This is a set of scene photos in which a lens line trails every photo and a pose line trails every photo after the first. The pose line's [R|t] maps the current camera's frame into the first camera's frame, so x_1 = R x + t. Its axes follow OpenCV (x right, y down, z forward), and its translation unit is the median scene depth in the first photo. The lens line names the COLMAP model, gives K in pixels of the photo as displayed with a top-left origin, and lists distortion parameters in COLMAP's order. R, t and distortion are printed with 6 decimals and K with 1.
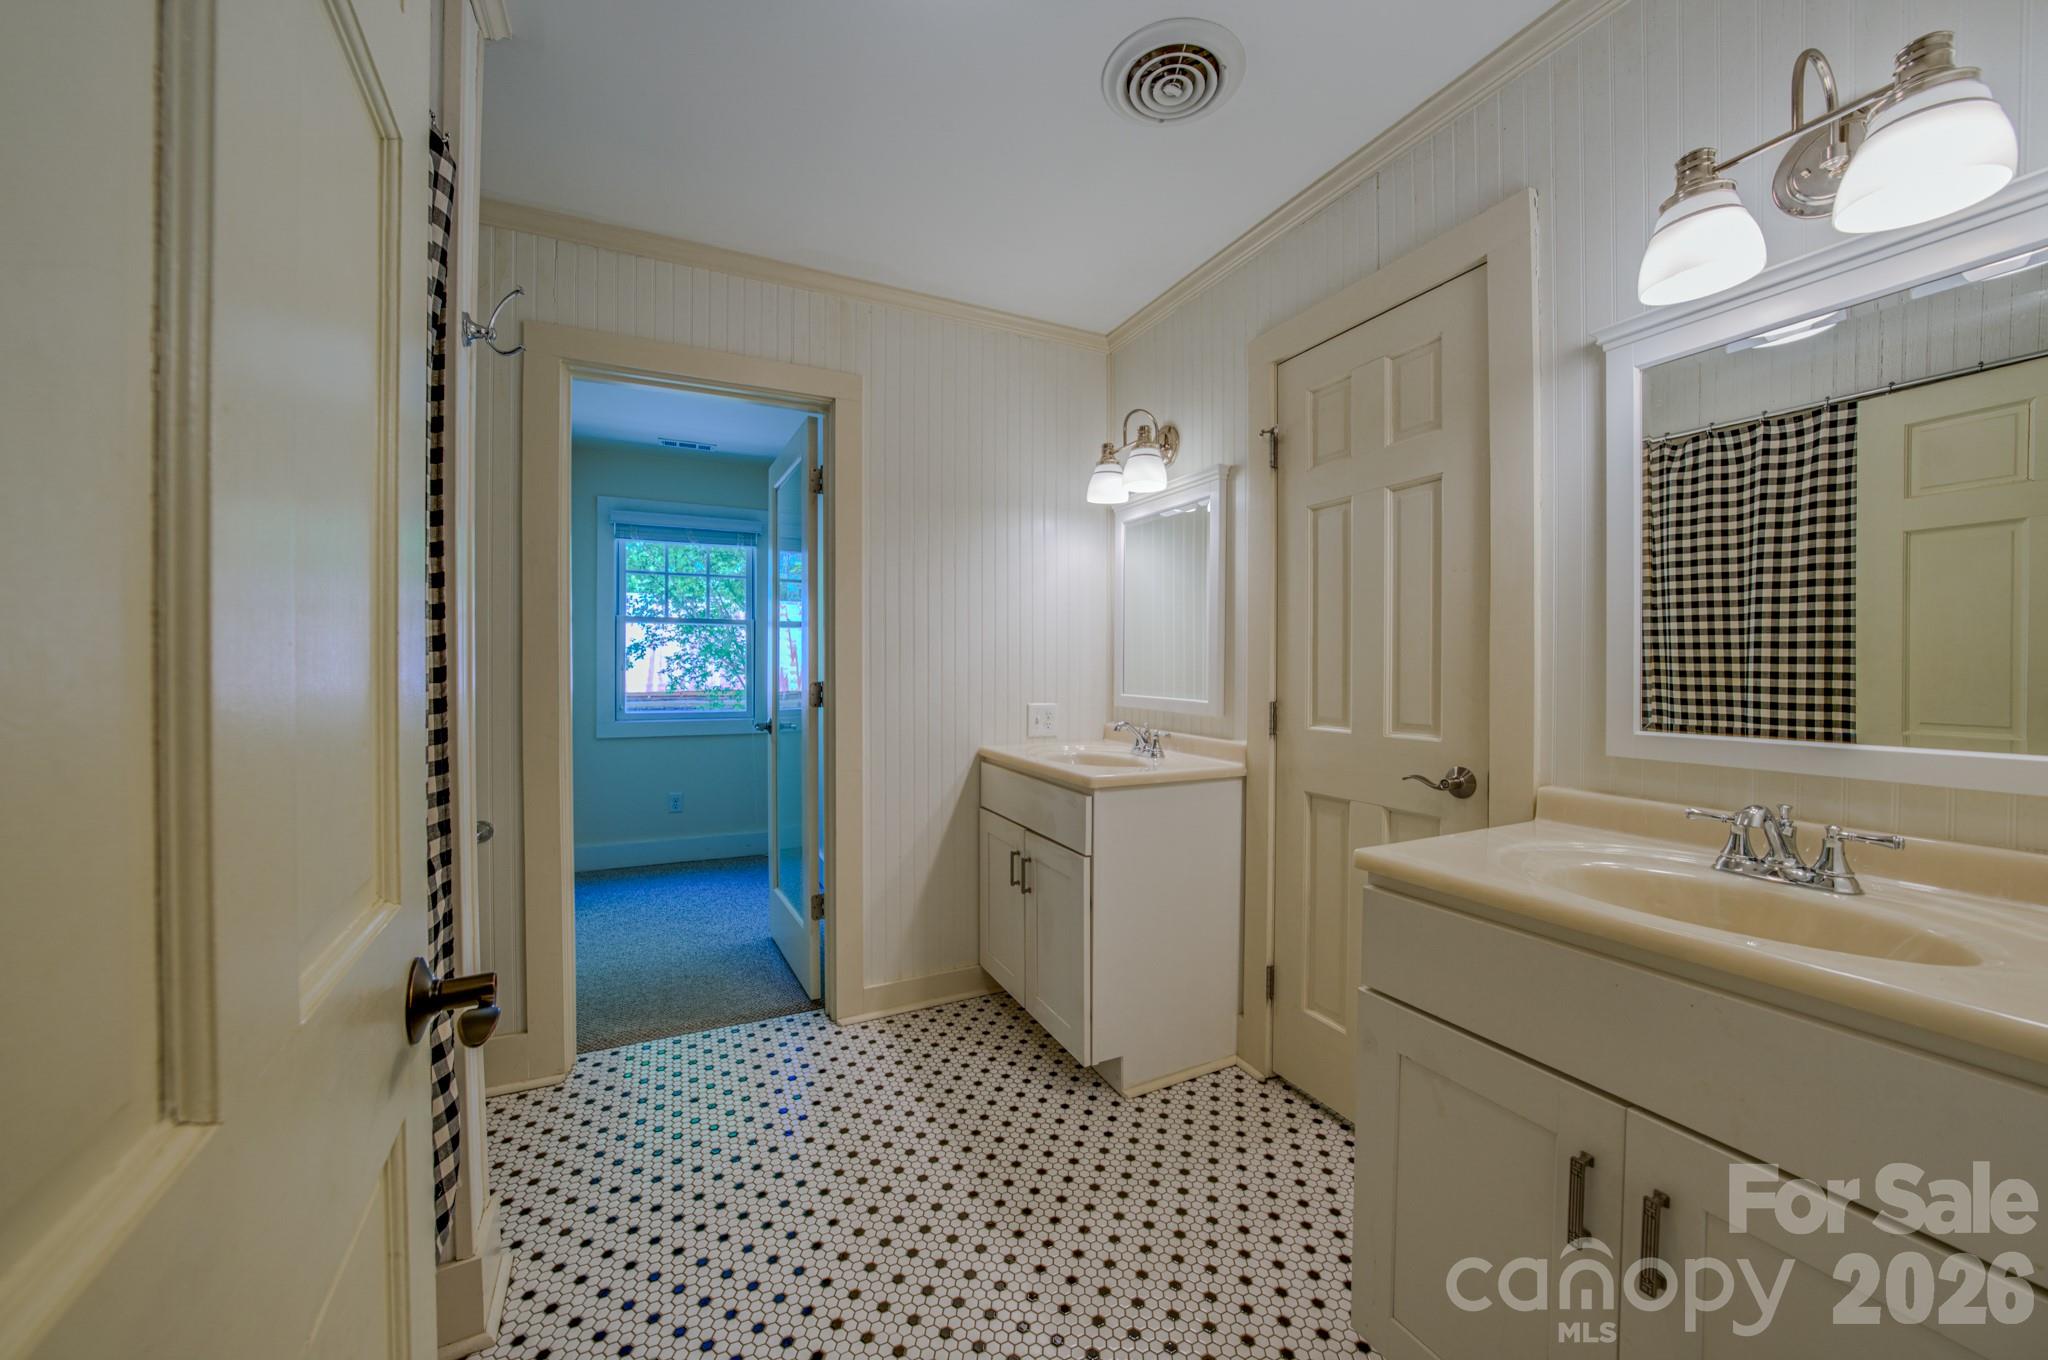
lens RADIAL K [[711.0, 0, 1025.5], [0, 711.0, 674.8], [0, 0, 1]] dist [-0.028918, 0.006484]
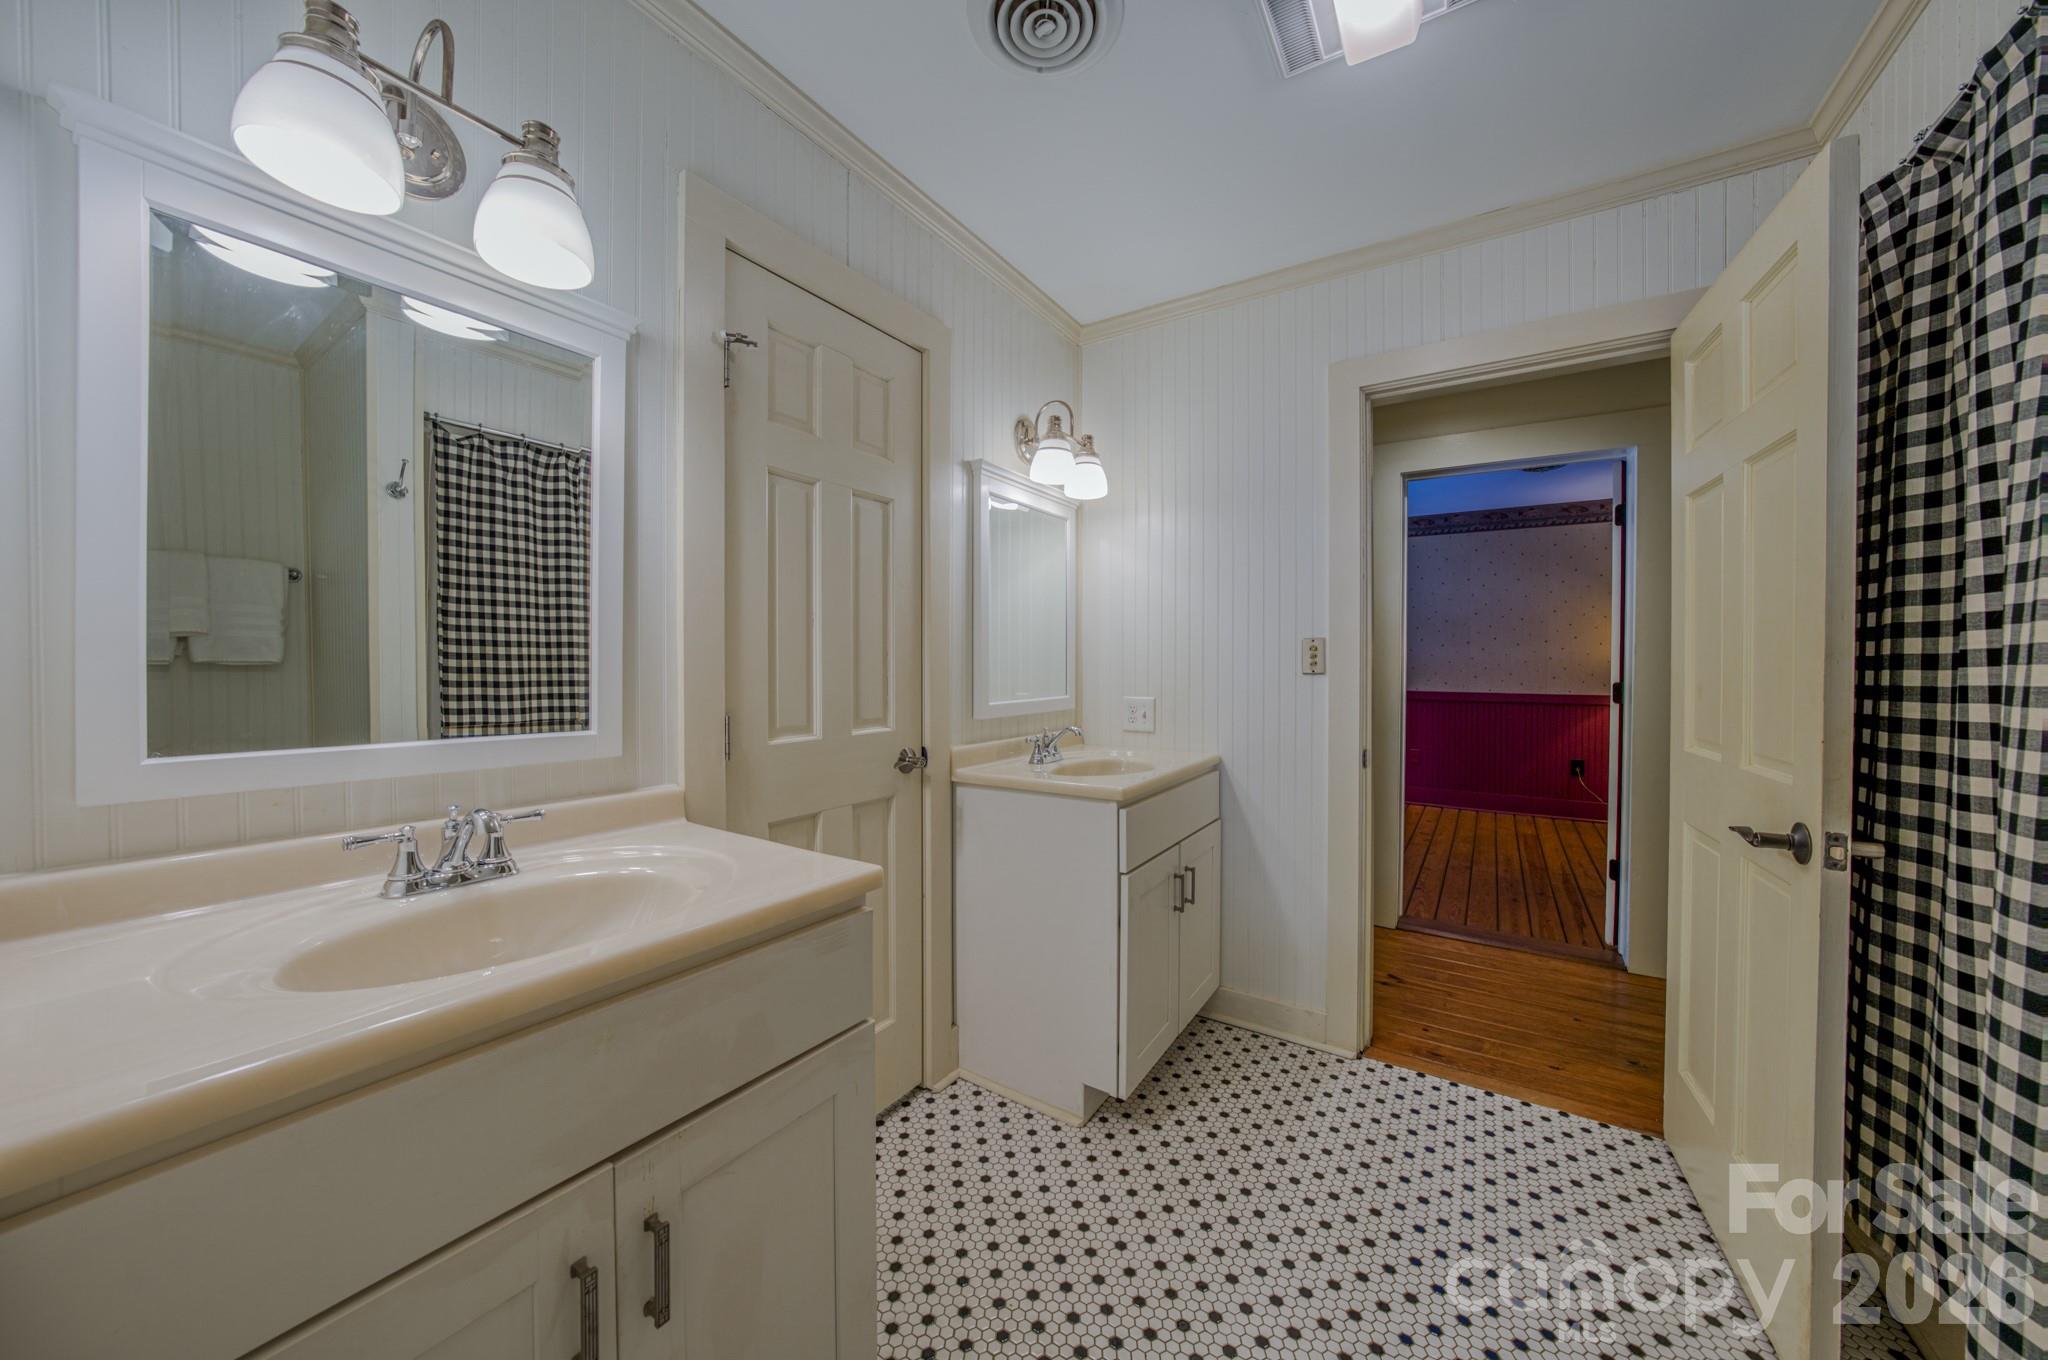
lens RADIAL K [[711.0, 0, 1025.5], [0, 711.0, 674.8], [0, 0, 1]] dist [-0.028918, 0.006484]
pose [[-0.498749, -0.019555, 0.866526, -0.444576], [0.004569, 0.999672, 0.025190, -0.021594], [-0.866734, 0.016523, -0.498496, 1.156500]]
